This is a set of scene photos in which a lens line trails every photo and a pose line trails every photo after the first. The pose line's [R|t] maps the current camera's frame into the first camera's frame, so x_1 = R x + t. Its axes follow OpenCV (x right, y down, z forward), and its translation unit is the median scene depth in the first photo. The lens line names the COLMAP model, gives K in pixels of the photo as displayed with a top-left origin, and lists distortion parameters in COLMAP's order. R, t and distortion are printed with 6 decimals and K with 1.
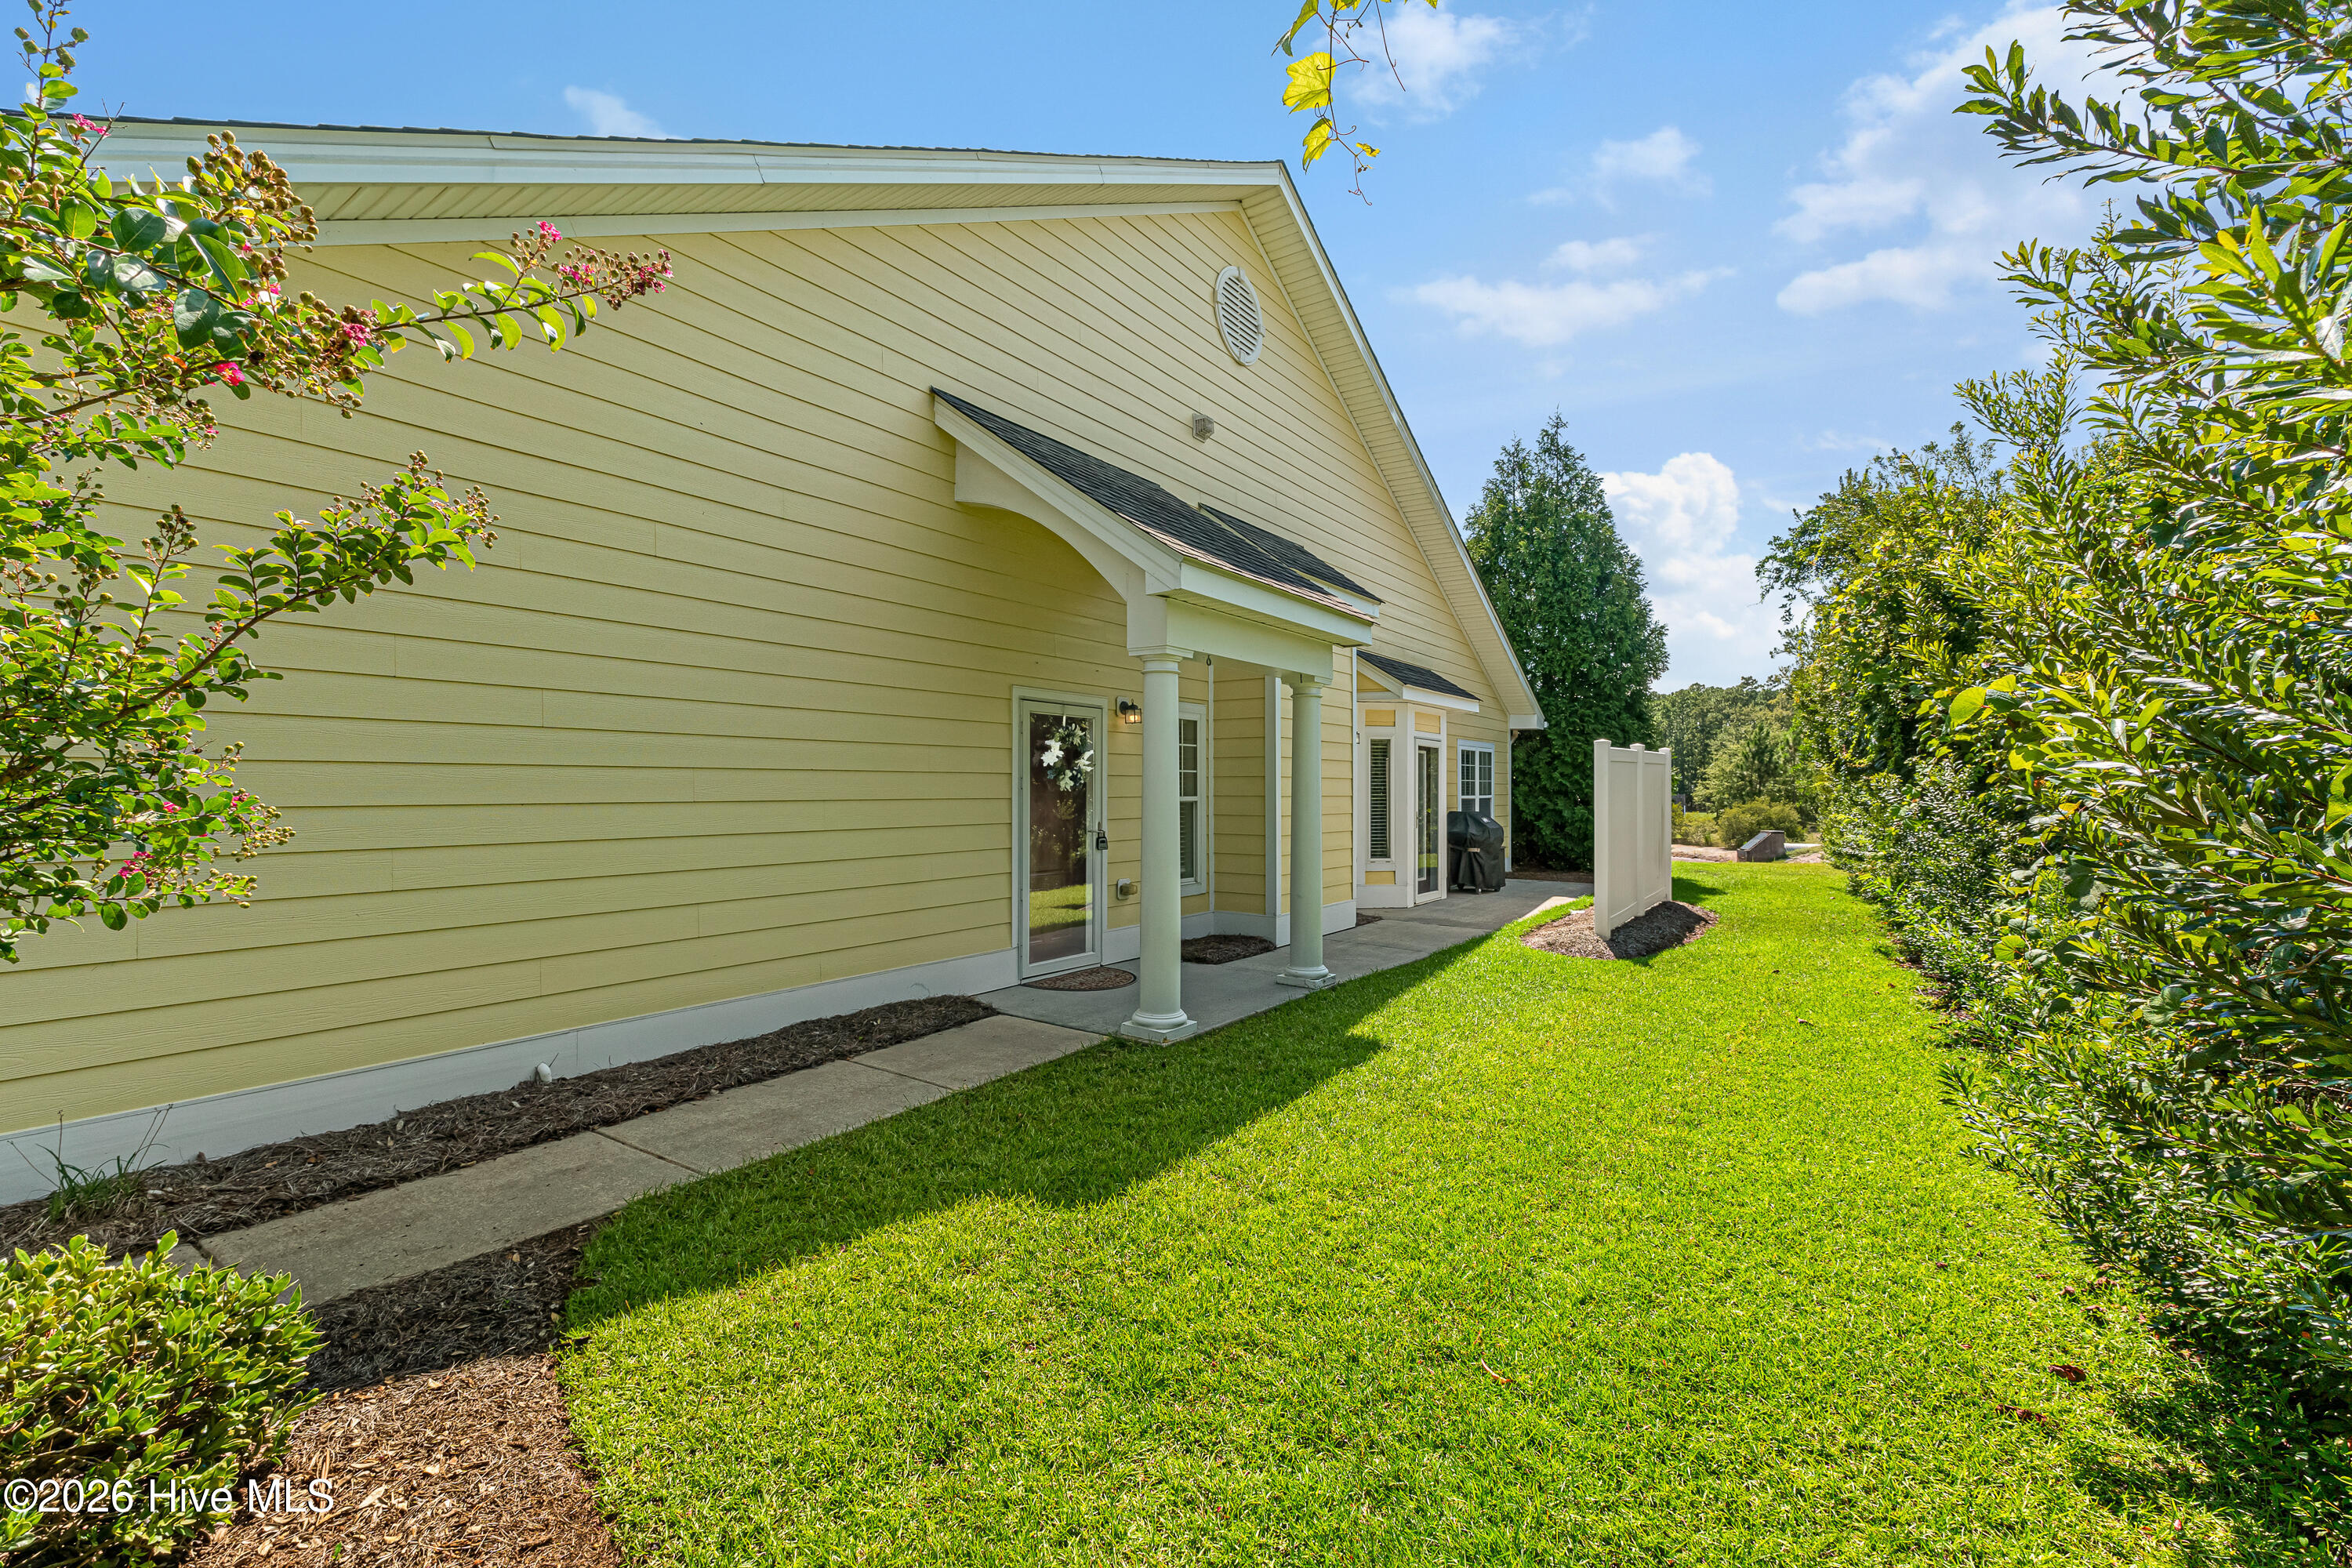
lens RADIAL K [[1089.1, 0, 1176.0], [0, 1089.1, 784.0], [0, 0, 1]] dist [-0.000395, 0.000209]
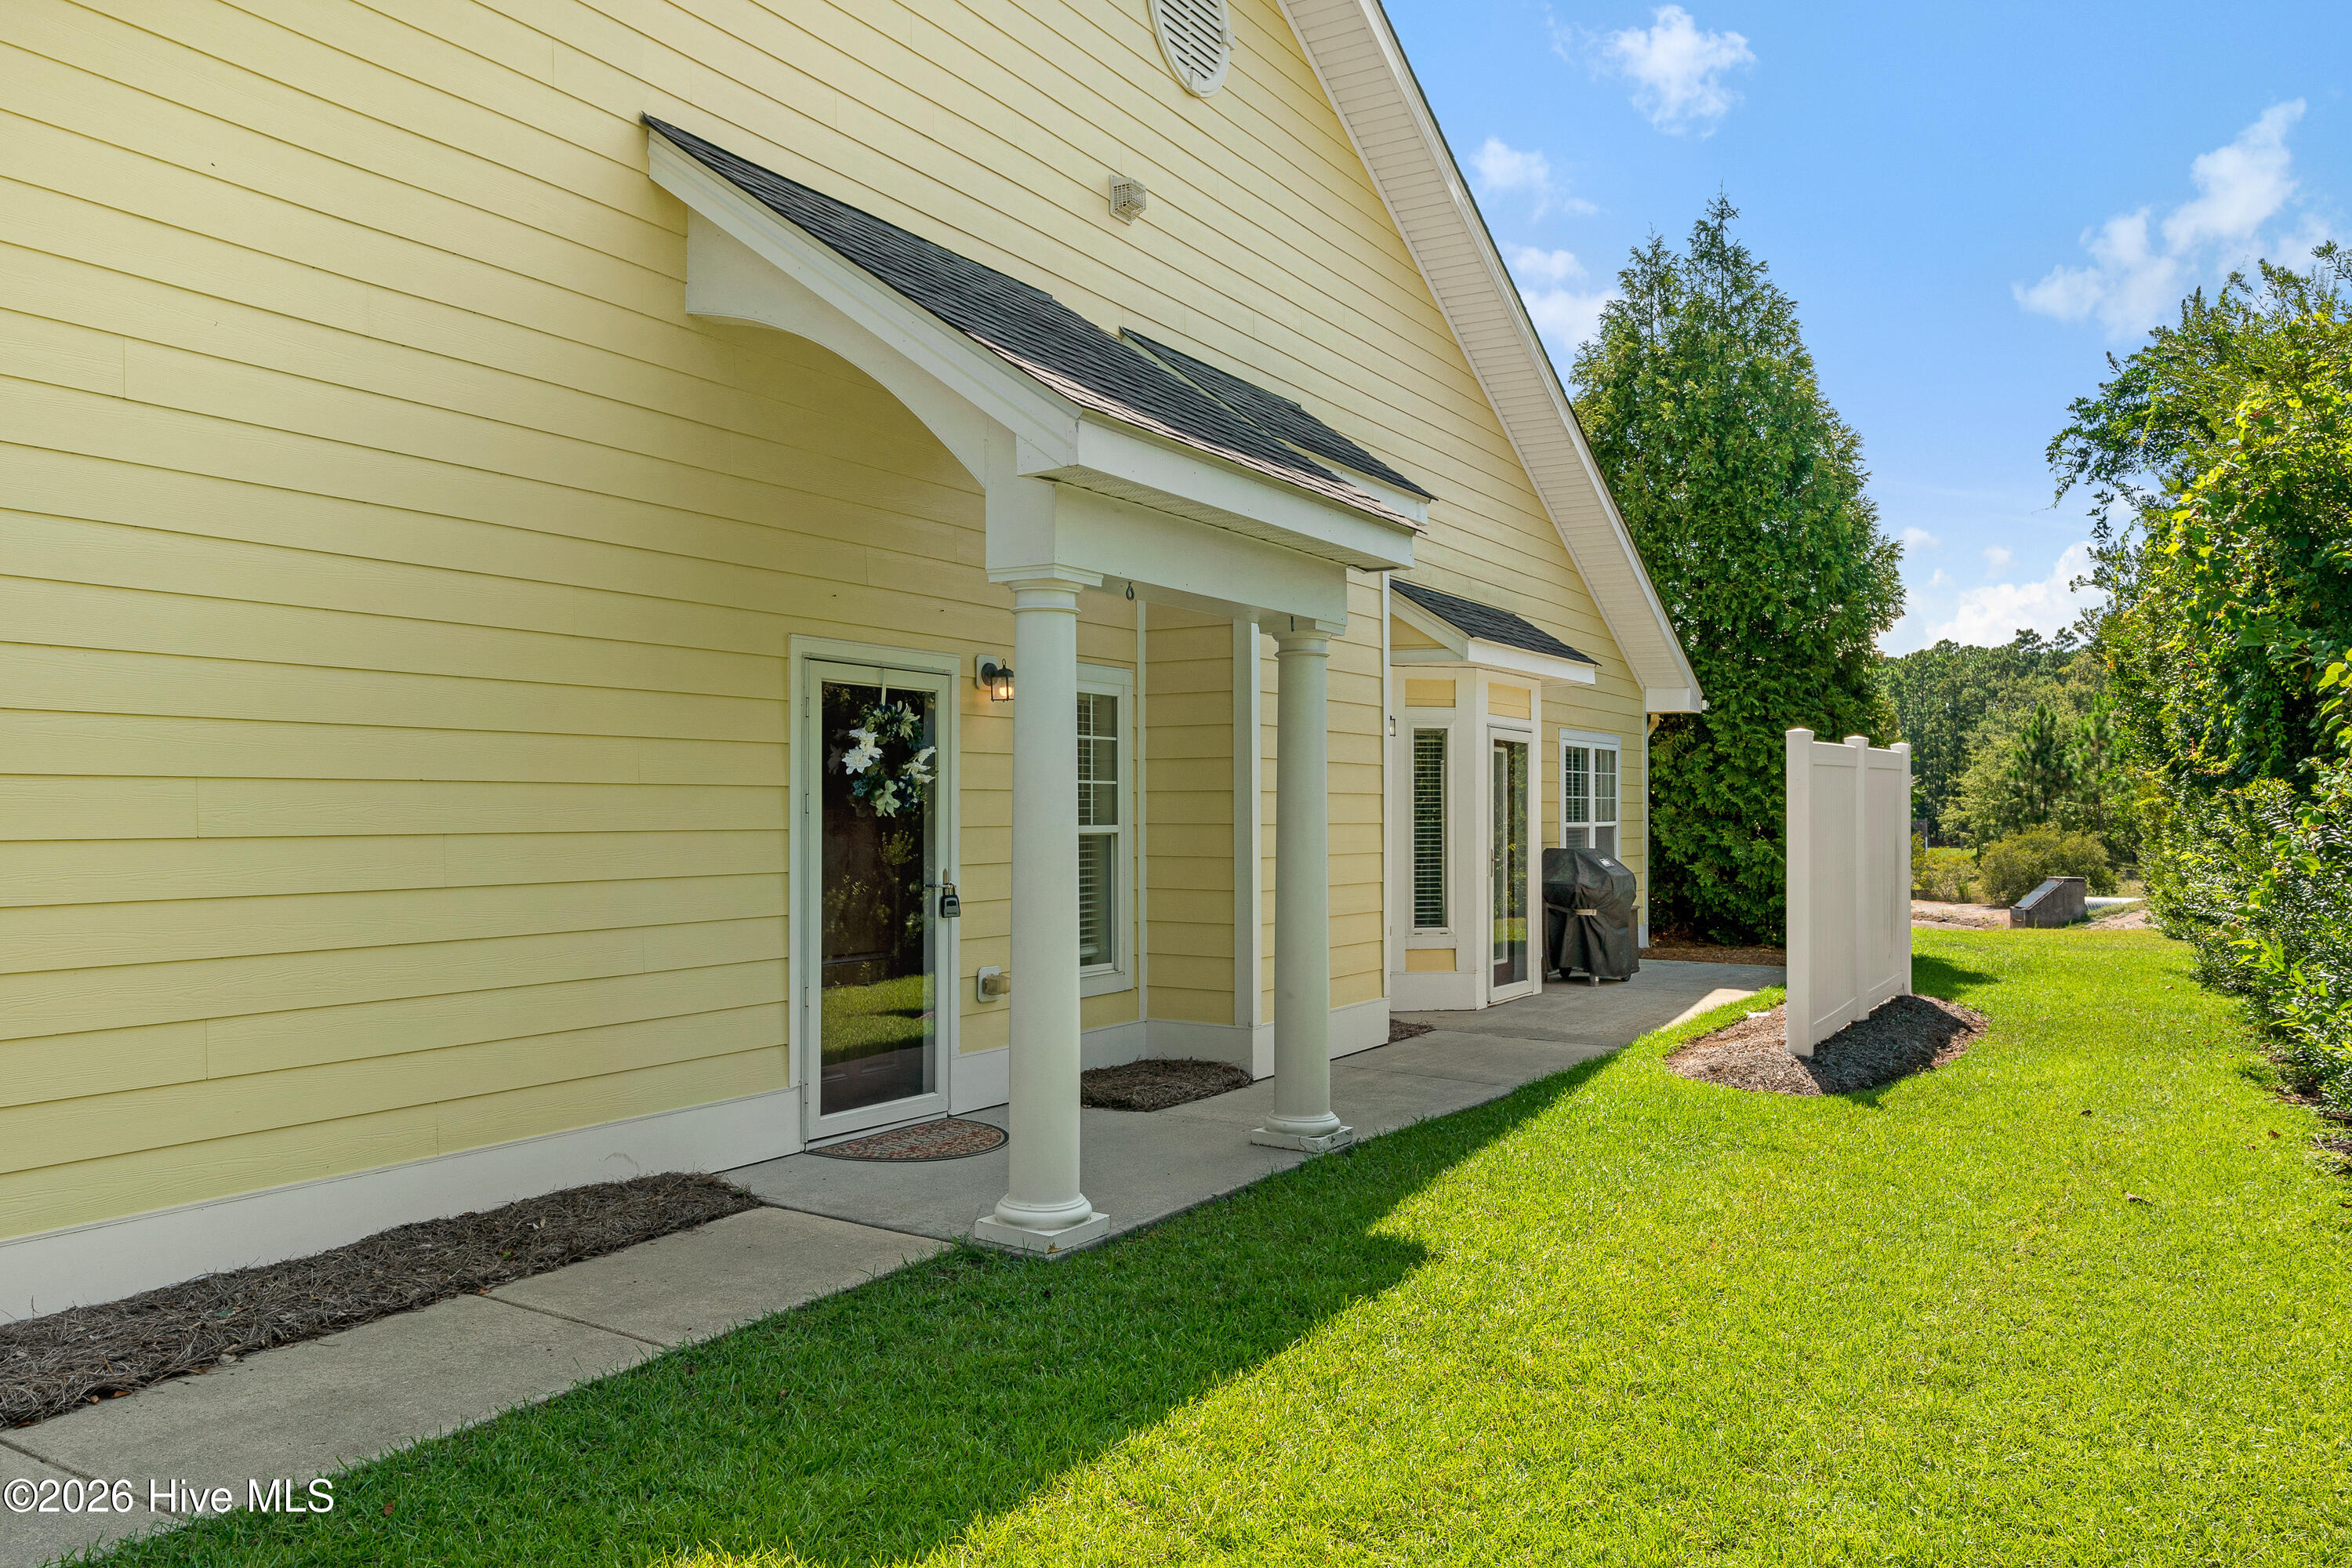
lens RADIAL K [[1599.1, 0, 1167.9], [0, 1599.1, 804.1], [0, 0, 1]] dist [0.001948, -0.005179]
pose [[0.999949, -0.001916, 0.009873, 0.040028], [0.001909, 0.999998, 0.000721, -0.000567], [-0.009875, -0.000702, 0.999951, 0.141681]]
